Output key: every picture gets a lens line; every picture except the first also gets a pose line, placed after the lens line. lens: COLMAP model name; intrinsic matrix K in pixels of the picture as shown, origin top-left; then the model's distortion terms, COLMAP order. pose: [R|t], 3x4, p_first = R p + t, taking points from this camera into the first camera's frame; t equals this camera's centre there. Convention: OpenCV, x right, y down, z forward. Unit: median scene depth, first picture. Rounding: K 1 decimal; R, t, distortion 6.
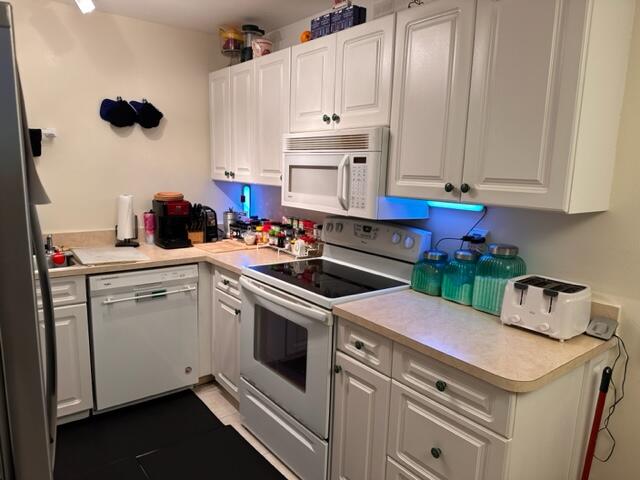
lens RADIAL K [[455.3, 0, 321.2], [0, 455.3, 240.0], [0, 0, 1]] dist [-0.000922, -0.003245]
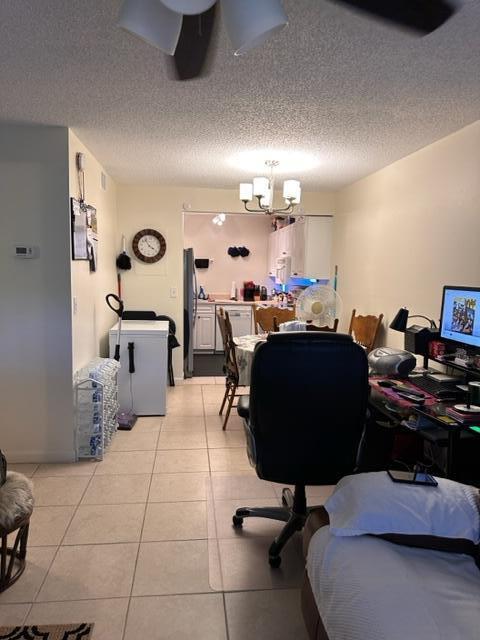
lens RADIAL K [[455.3, 0, 239.0], [0, 455.3, 321.1], [0, 0, 1]] dist [-0.000922, -0.003245]
pose [[0.850068, 0.044223, -0.524813, 1.085334], [-0.076822, 0.996222, -0.040487, 0.257061], [0.521040, 0.074734, 0.850254, -1.346328]]
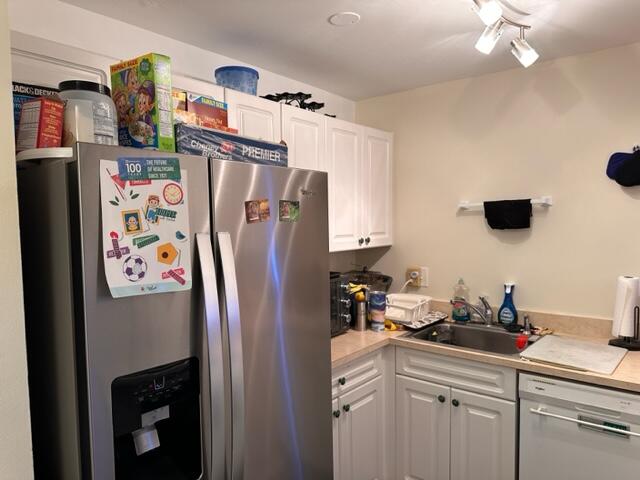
lens RADIAL K [[455.3, 0, 321.0], [0, 455.3, 239.7], [0, 0, 1]] dist [-0.000922, -0.003245]
pose [[0.211677, 0.018086, -0.977172, 0.188882], [-0.136521, 0.990573, -0.011239, -0.085536], [0.967758, 0.135784, 0.212151, 0.367186]]
